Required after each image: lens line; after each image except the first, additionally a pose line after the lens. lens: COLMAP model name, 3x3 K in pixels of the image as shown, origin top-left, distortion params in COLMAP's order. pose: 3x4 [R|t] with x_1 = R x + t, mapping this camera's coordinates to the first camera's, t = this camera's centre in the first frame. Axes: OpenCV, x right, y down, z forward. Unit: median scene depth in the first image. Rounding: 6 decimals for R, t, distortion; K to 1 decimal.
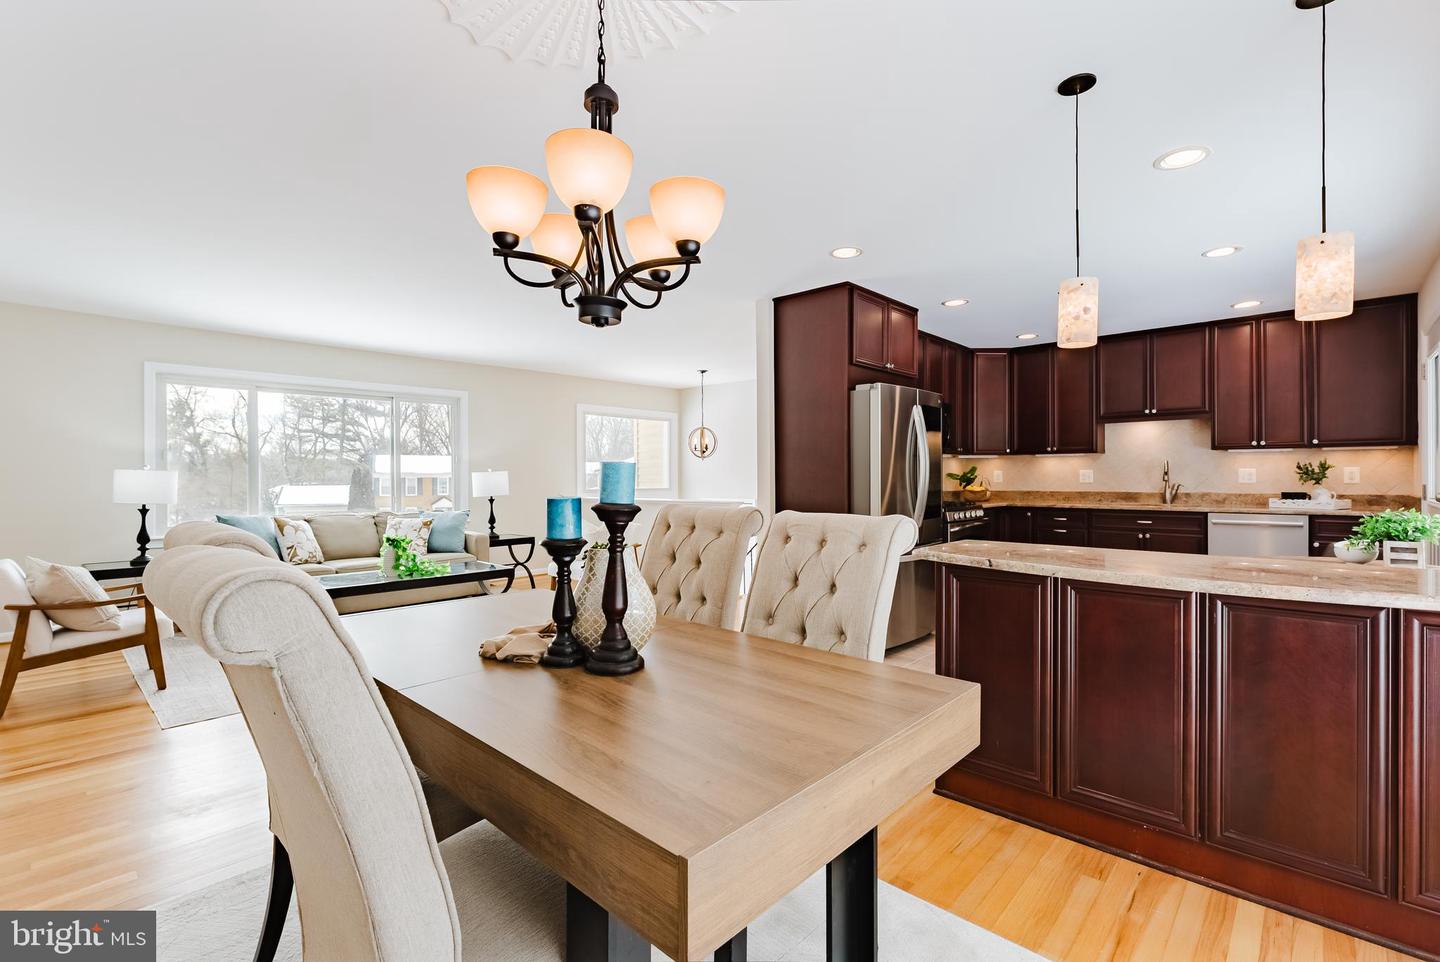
lens RADIAL K [[653.0, 0, 725.0], [0, 653.0, 478.3], [0, 0, 1]] dist [-0.001828, 0.001265]
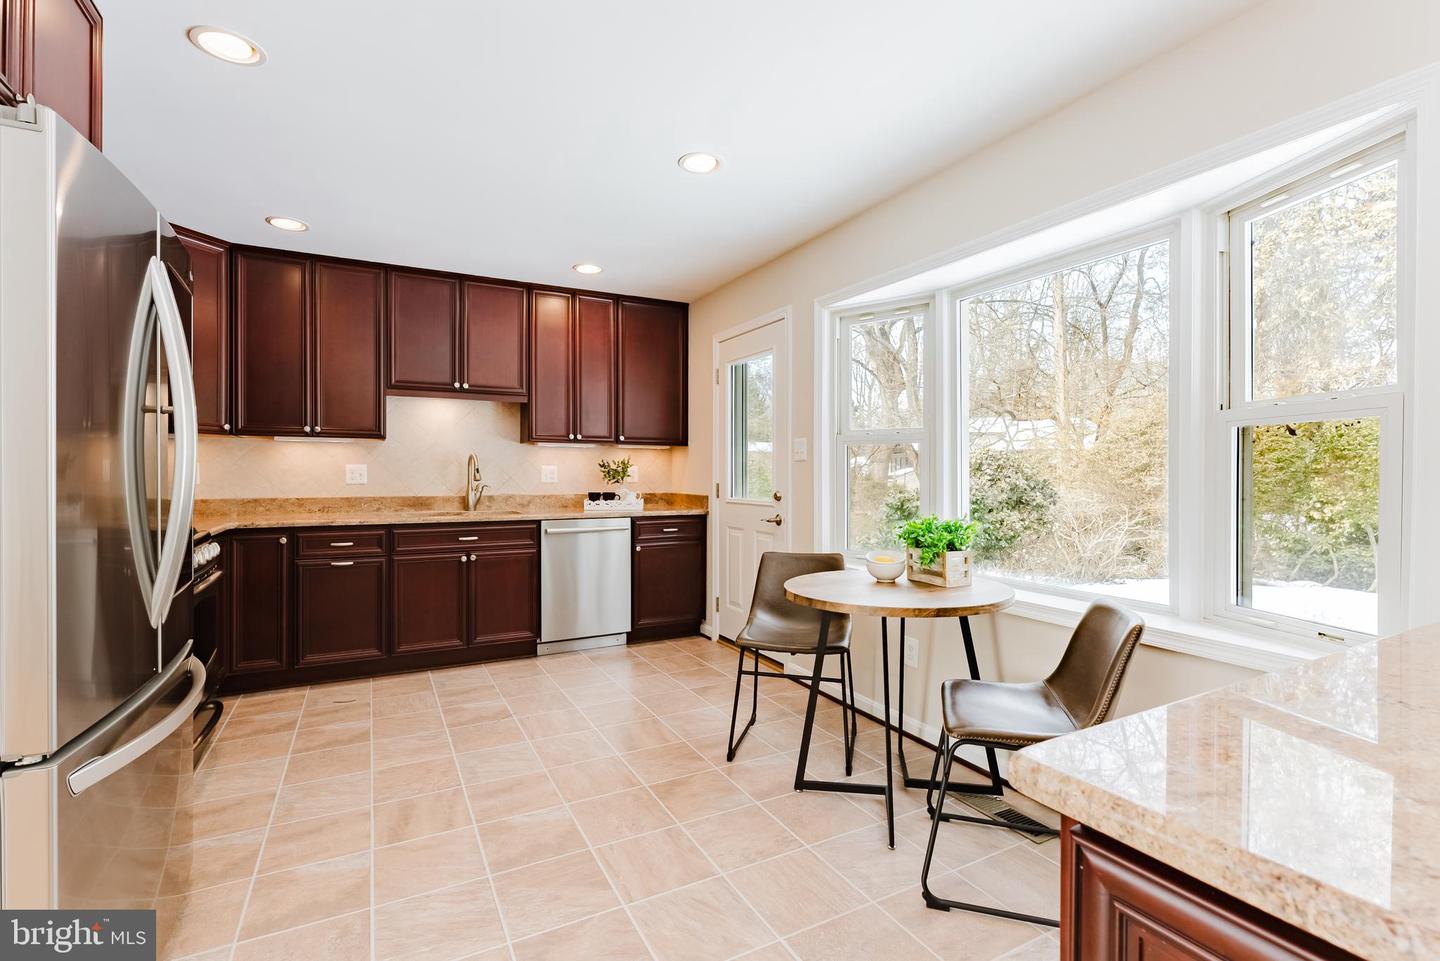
lens RADIAL K [[653.0, 0, 725.0], [0, 653.0, 477.8], [0, 0, 1]] dist [-0.001828, 0.001265]
pose [[0.325263, -0.001613, 0.945622, 0.059619], [-0.000333, 0.999998, 0.001820, -0.000667], [-0.945624, -0.000907, 0.325262, 0.504646]]
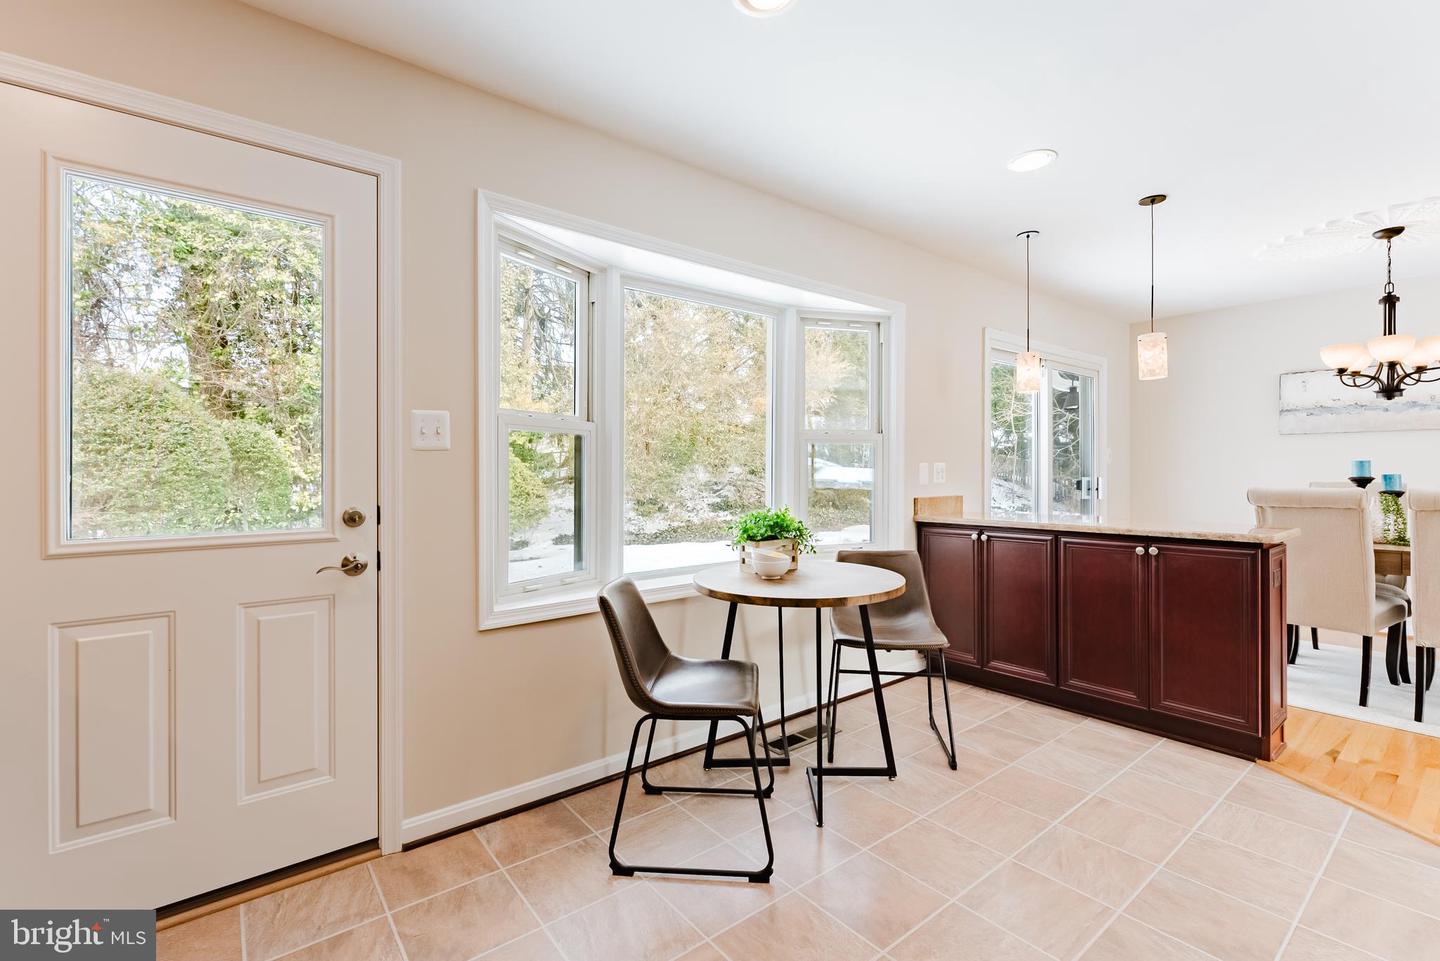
lens RADIAL K [[649.3, 0, 723.6], [0, 649.3, 472.5], [0, 0, 1]] dist [-0.000774, 0.000132]
pose [[-0.989066, 0.004718, 0.147400, 0.493999], [0.005535, 0.999972, 0.005134, -0.004795], [-0.147372, 0.005894, -0.989064, 0.999174]]
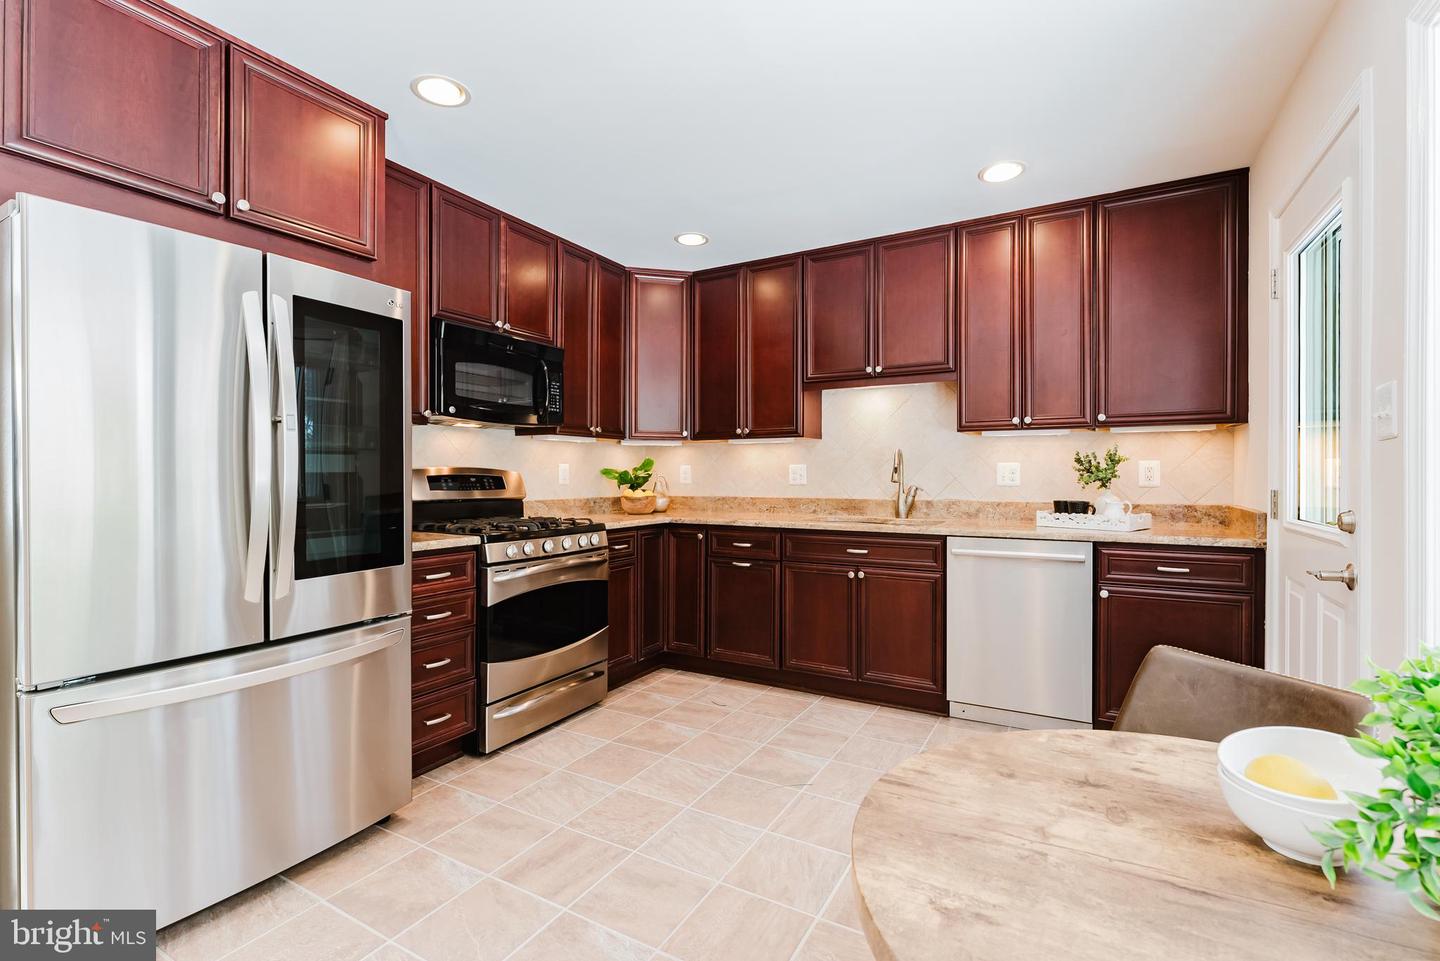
lens RADIAL K [[653.0, 0, 725.0], [0, 653.0, 477.8], [0, 0, 1]] dist [-0.001828, 0.001265]
pose [[0.973687, 0.000893, 0.227888, 0.390440], [-0.001364, 0.999997, 0.001912, -0.000998], [-0.227885, -0.002172, 0.973686, 0.448427]]
